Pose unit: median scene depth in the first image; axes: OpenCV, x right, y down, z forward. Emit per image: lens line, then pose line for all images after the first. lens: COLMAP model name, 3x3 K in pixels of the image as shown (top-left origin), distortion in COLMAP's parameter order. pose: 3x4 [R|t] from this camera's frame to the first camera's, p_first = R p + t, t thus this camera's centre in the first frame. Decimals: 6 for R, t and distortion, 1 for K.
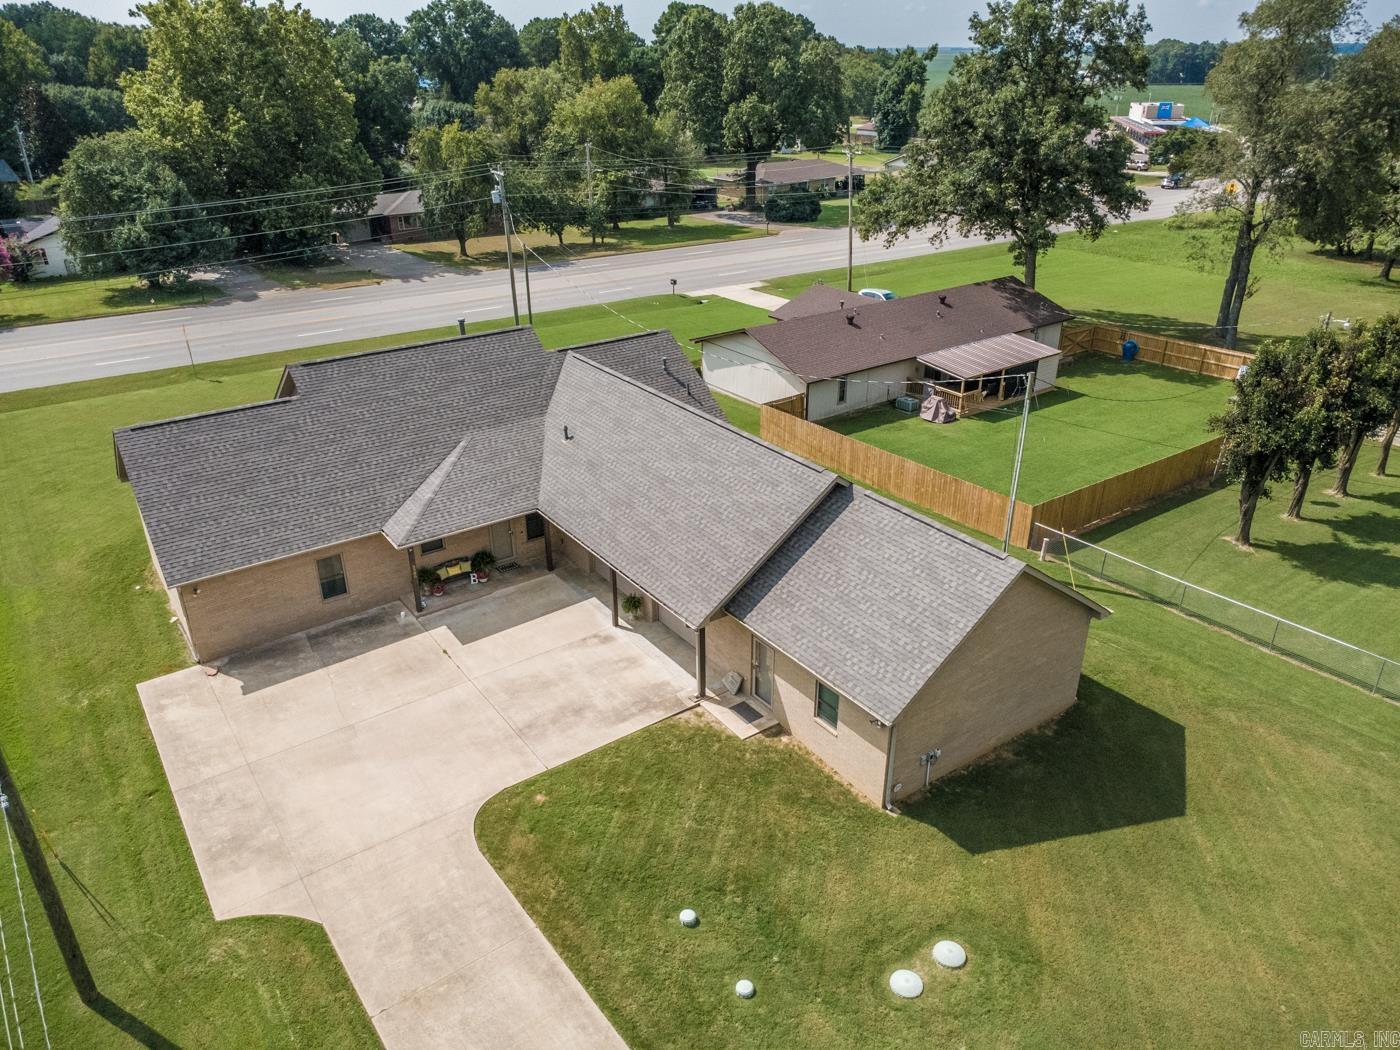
lens RADIAL K [[987.4, 0, 700.0], [0, 987.4, 525.0], [0, 0, 1]] dist [0.007404, 0.002591]
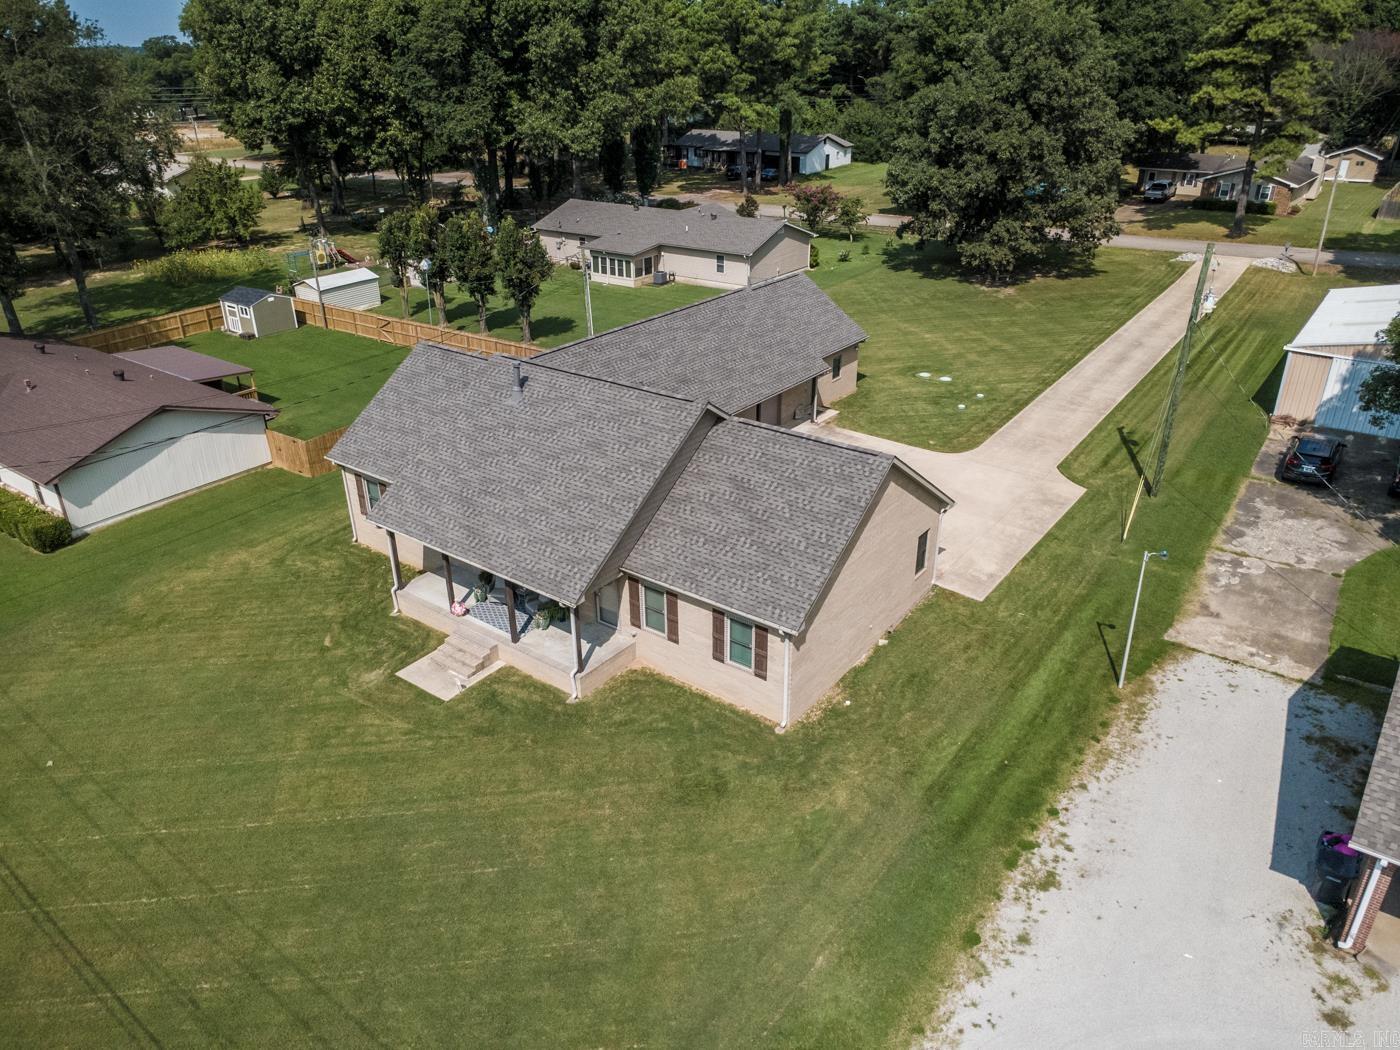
lens RADIAL K [[980.3, 0, 700.0], [0, 980.3, 525.0], [0, 0, 1]] dist [0.006000, 0.000441]
pose [[-0.300769, -0.417177, 0.857614, -1.280990], [0.421920, 0.748258, 0.511951, -0.562156], [-0.855291, 0.515823, -0.049037, 1.176537]]
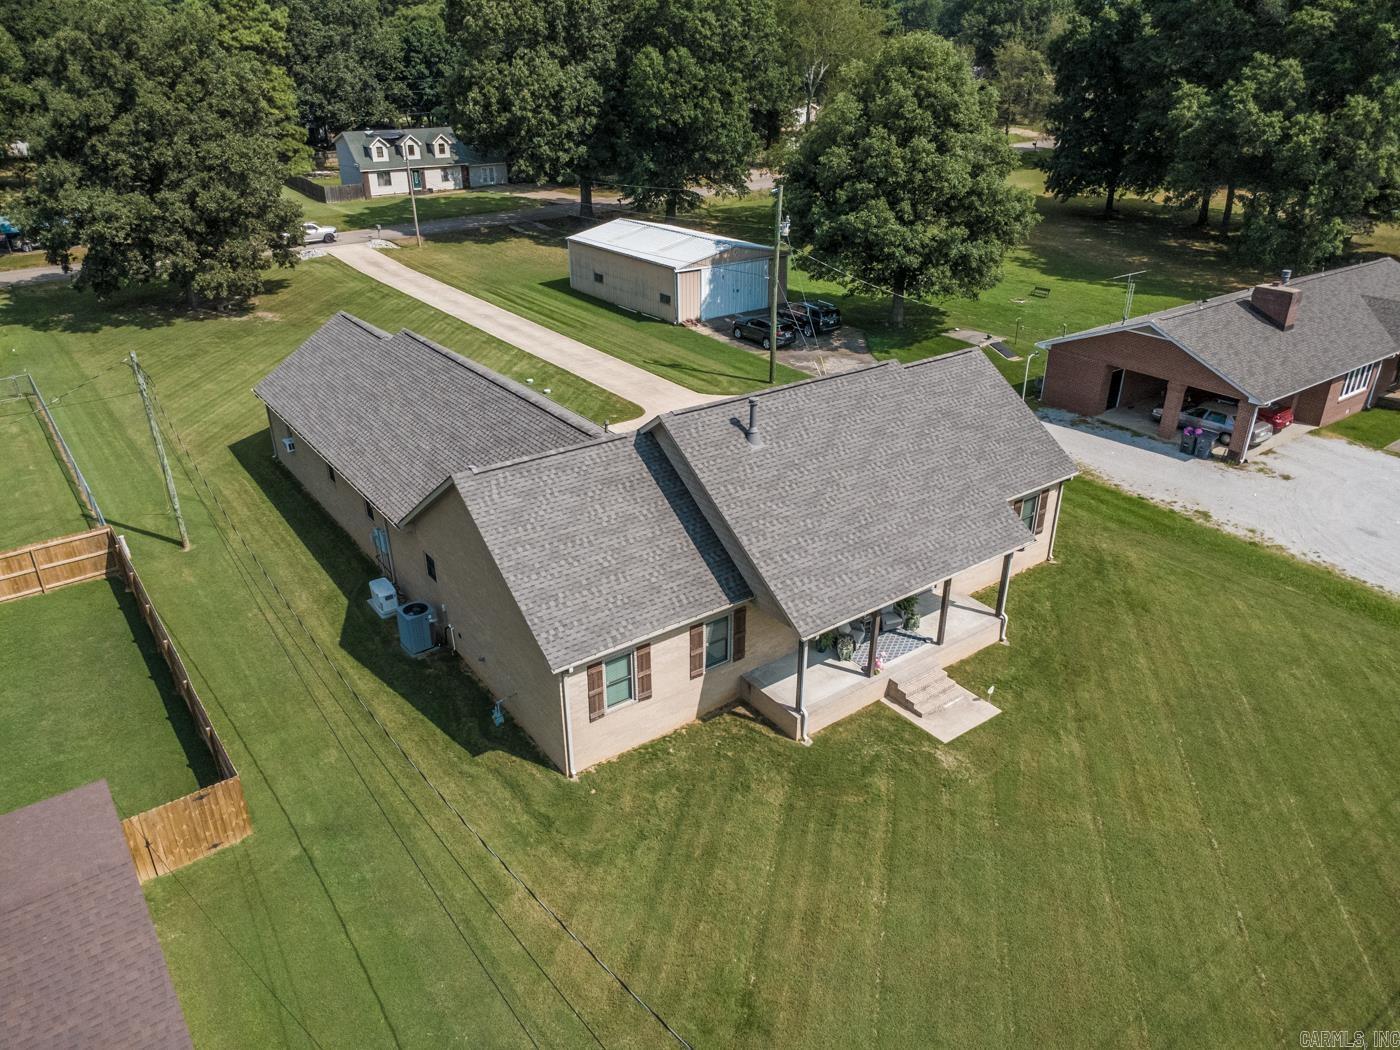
lens RADIAL K [[995.2, 0, 700.0], [0, 995.2, 525.0], [0, 0, 1]] dist [0.004540, 0.003730]
pose [[-0.999902, 0.009977, -0.009774, -0.235009], [-0.001402, 0.624615, 0.780932, -0.858185], [0.013896, 0.780869, -0.624540, 1.827184]]
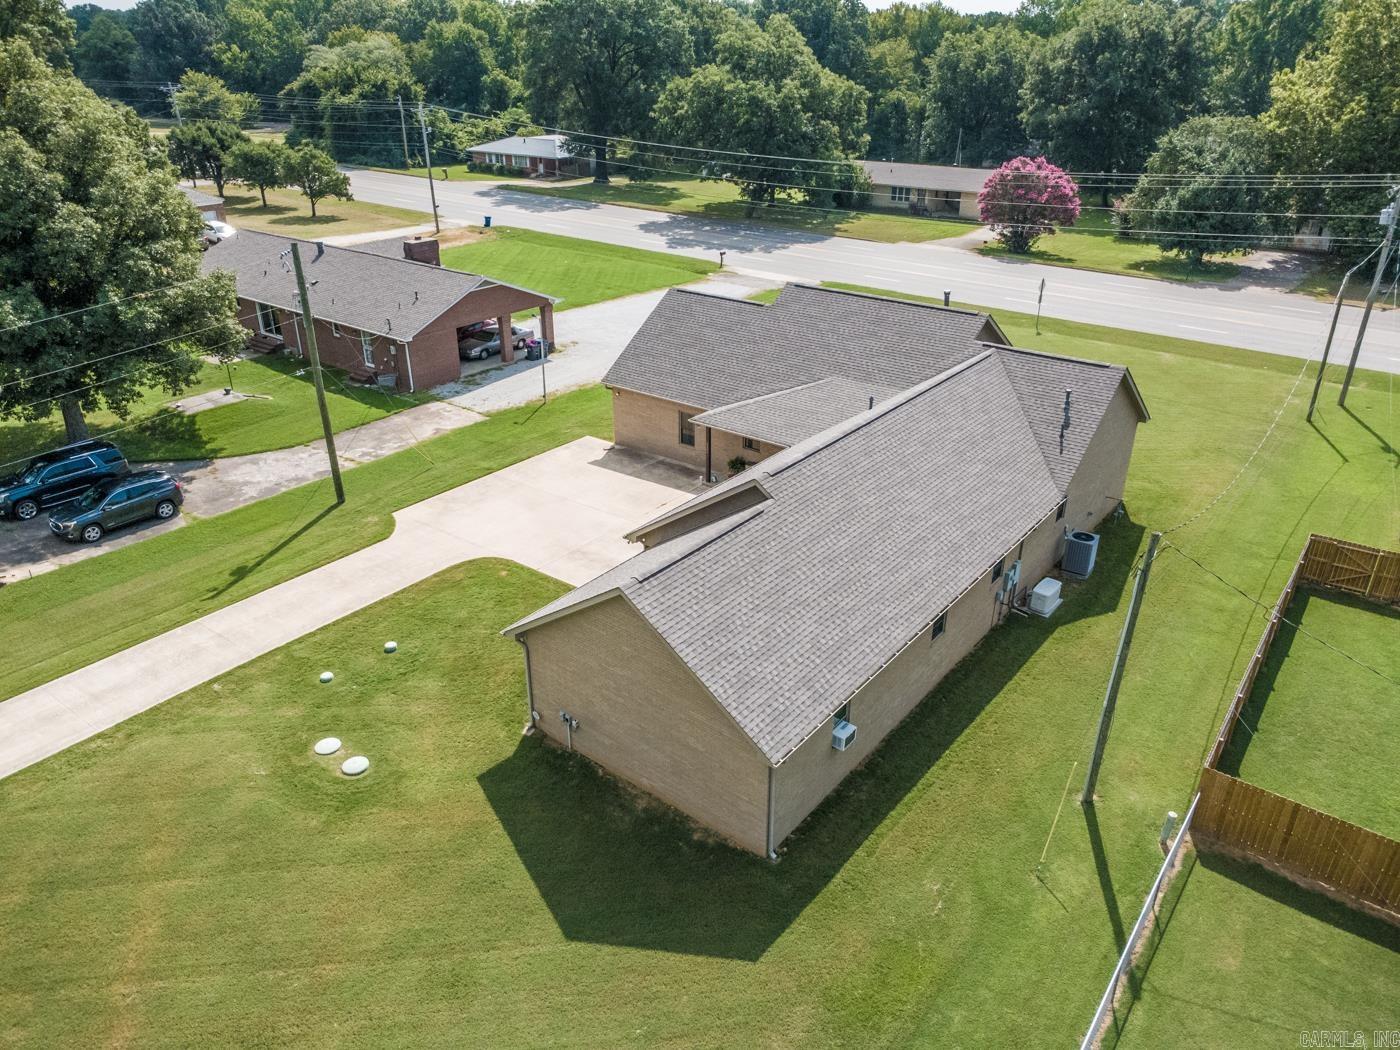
lens RADIAL K [[980.3, 0, 700.0], [0, 980.3, 525.0], [0, 0, 1]] dist [0.006000, 0.000441]
pose [[0.282193, 0.427752, -0.858718, 0.818447], [-0.414775, 0.861514, 0.292841, -0.229691], [0.865060, 0.273537, 0.420533, 0.487420]]
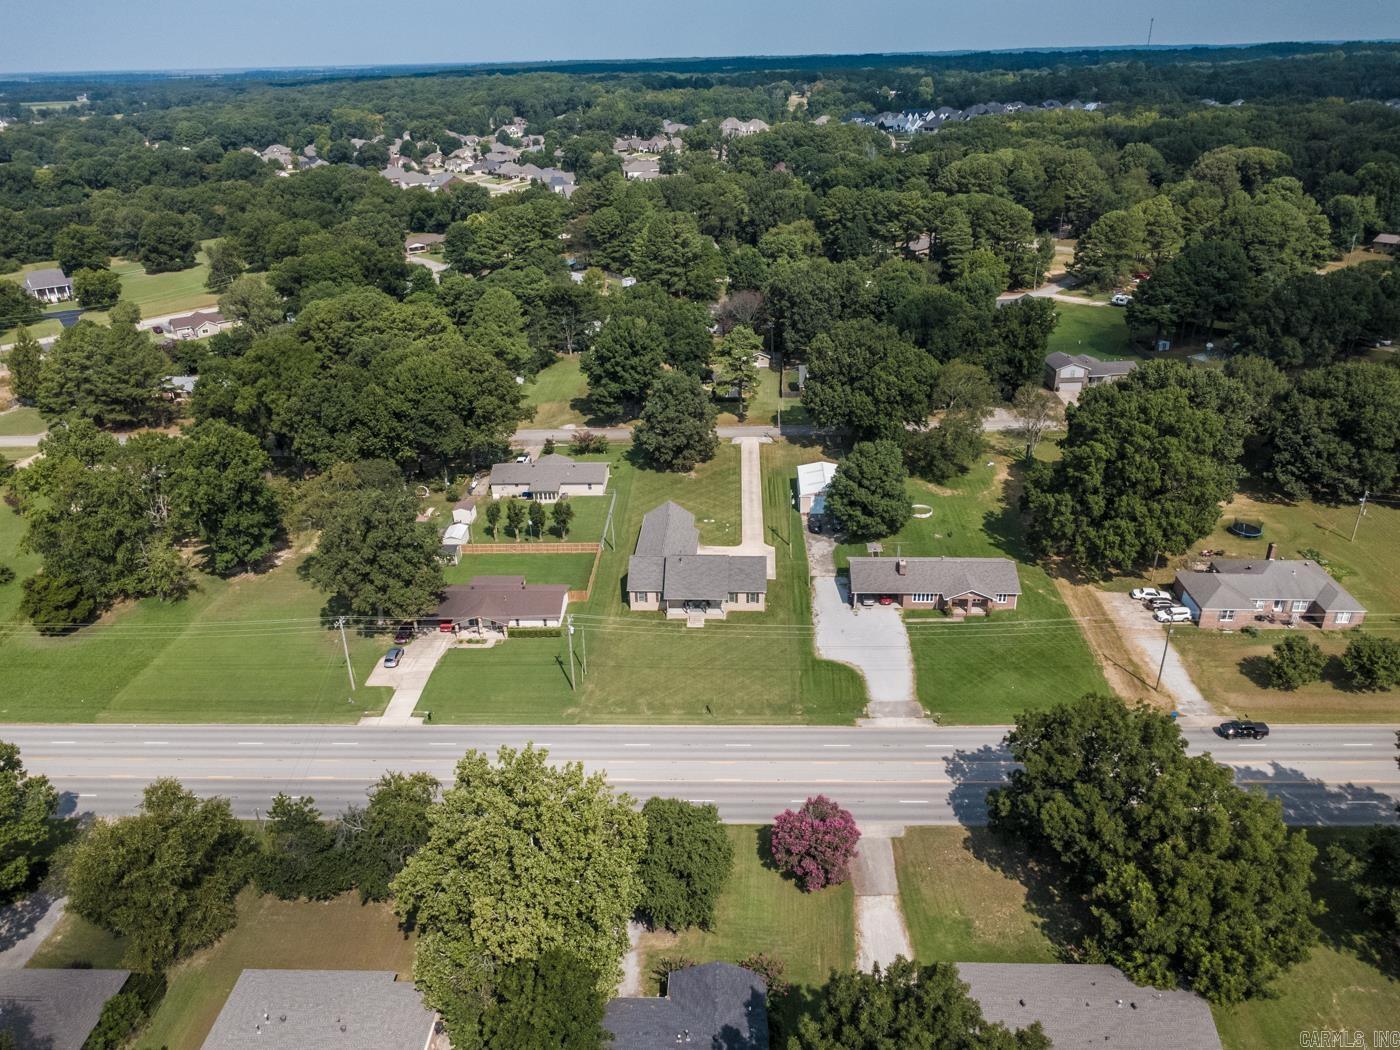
lens RADIAL K [[995.2, 0, 700.0], [0, 995.2, 525.0], [0, 0, 1]] dist [0.004540, 0.003730]
pose [[-0.781169, -0.248200, 0.572863, -2.959857], [0.292765, 0.664806, 0.687257, -3.486809], [-0.551420, 0.704578, -0.446661, 3.109668]]
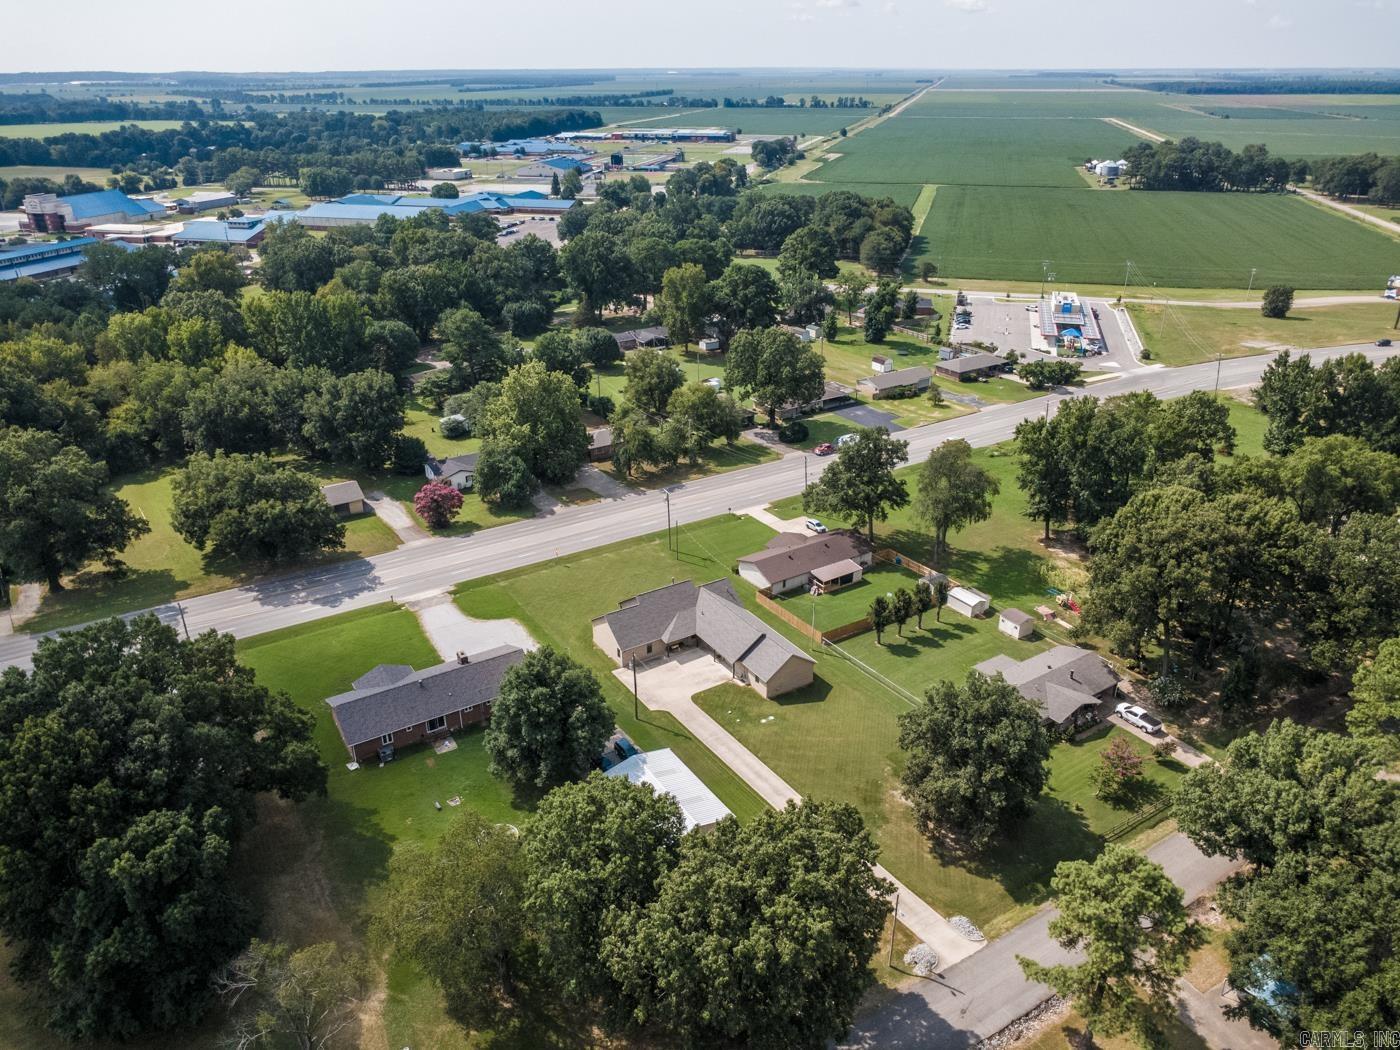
lens RADIAL K [[995.2, 0, 700.0], [0, 995.2, 525.0], [0, 0, 1]] dist [0.004540, 0.003730]
pose [[0.998425, 0.024305, -0.050563, 0.056217], [-0.024958, 0.999613, -0.012327, -0.436206], [0.050244, 0.013569, 0.998645, -3.330240]]
